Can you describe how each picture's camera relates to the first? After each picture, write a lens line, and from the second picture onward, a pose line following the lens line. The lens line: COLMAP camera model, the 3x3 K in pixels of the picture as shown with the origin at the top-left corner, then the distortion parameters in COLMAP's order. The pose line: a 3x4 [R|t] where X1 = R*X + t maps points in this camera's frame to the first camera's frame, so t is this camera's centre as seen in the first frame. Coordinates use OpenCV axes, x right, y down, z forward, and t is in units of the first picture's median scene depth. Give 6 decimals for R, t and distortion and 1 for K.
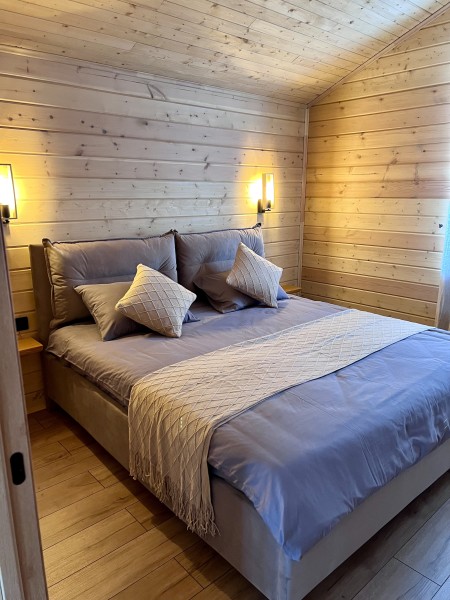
lens RADIAL K [[448.5, 0, 222.9], [0, 448.5, 305.3], [0, 0, 1]] dist [0.031924, -0.042576]
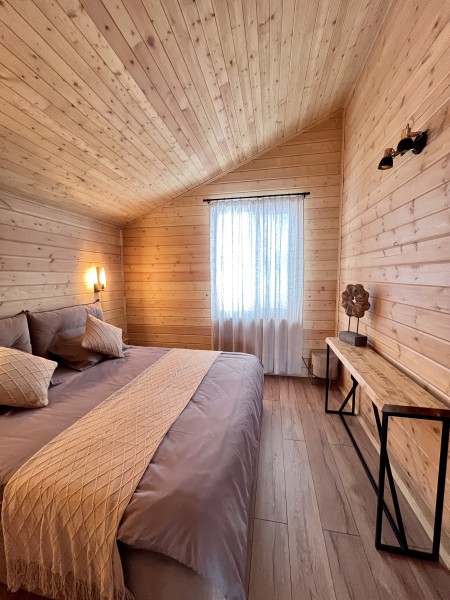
lens RADIAL K [[238.4, 0, 228.3], [0, 238.4, 297.4], [0, 0, 1]] dist [-0.002661, -0.001819]
pose [[0.788724, -0.061217, 0.611691, -0.069454], [0.158482, 0.981644, -0.106108, -0.049002], [-0.593967, 0.180632, 0.783948, 0.167085]]
